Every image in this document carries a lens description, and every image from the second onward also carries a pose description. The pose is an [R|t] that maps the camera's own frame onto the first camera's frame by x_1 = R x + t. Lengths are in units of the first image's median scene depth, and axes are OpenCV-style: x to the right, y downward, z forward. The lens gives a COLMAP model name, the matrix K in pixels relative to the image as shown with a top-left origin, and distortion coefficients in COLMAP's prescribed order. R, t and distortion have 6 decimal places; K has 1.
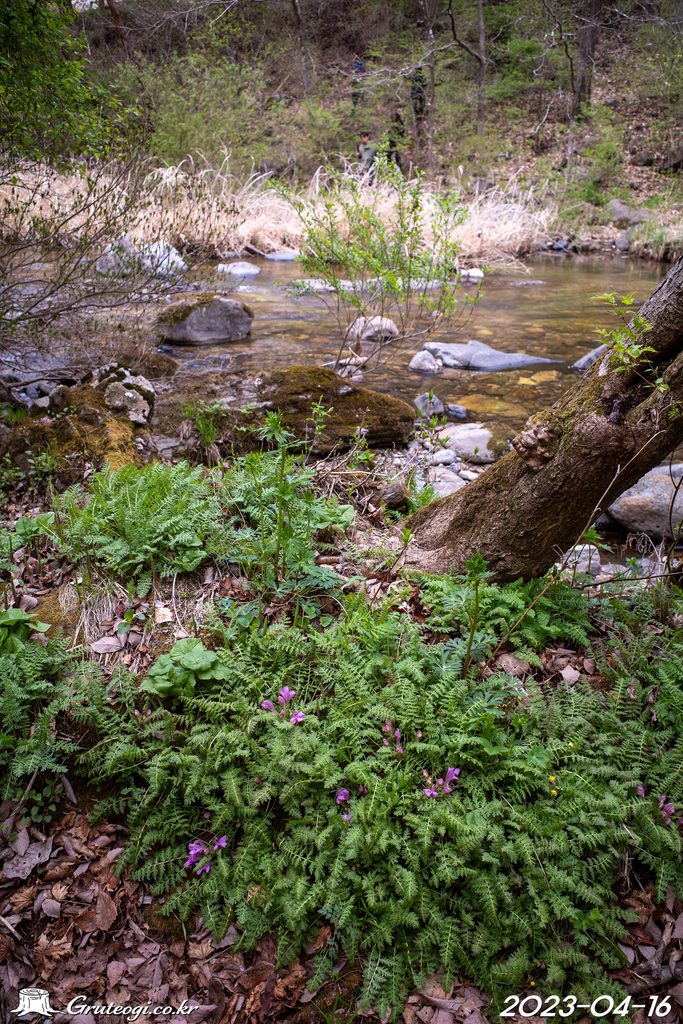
lens RADIAL K [[830.8, 0, 338.7], [0, 830.8, 509.0], [0, 0, 1]] dist [-0.052619, 0.048202]
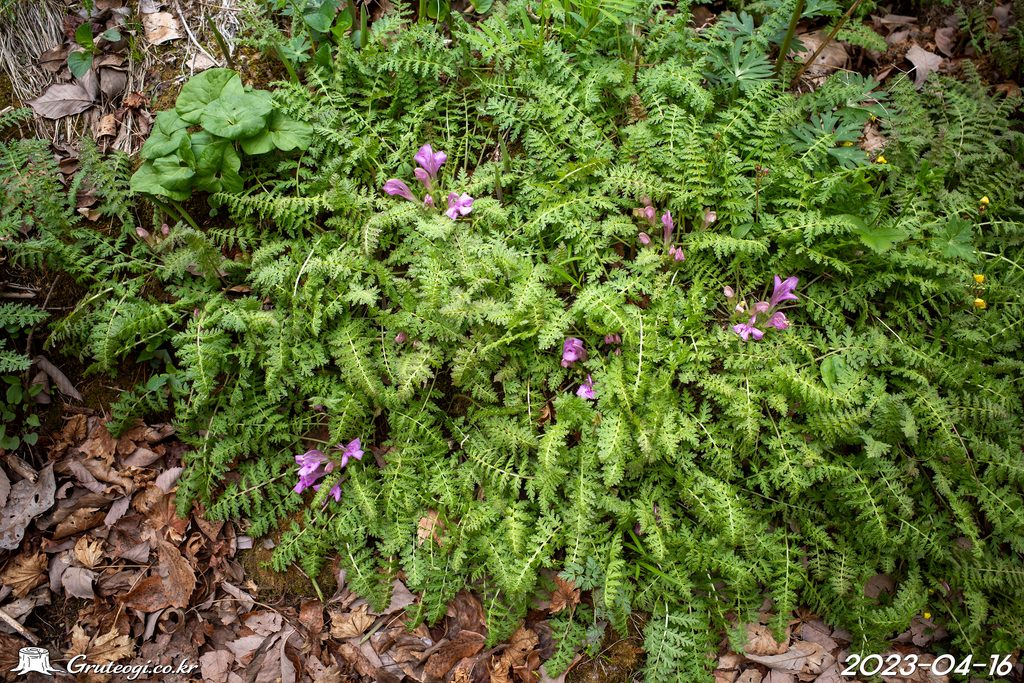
lens RADIAL K [[830.8, 0, 514.2], [0, 830.8, 338.4], [0, 0, 1]] dist [-0.052619, 0.048202]
pose [[0.991034, -0.125952, 0.044587, -0.051388], [0.088792, 0.870201, 0.484630, 0.083892], [-0.099840, -0.476326, 0.873582, 0.541470]]
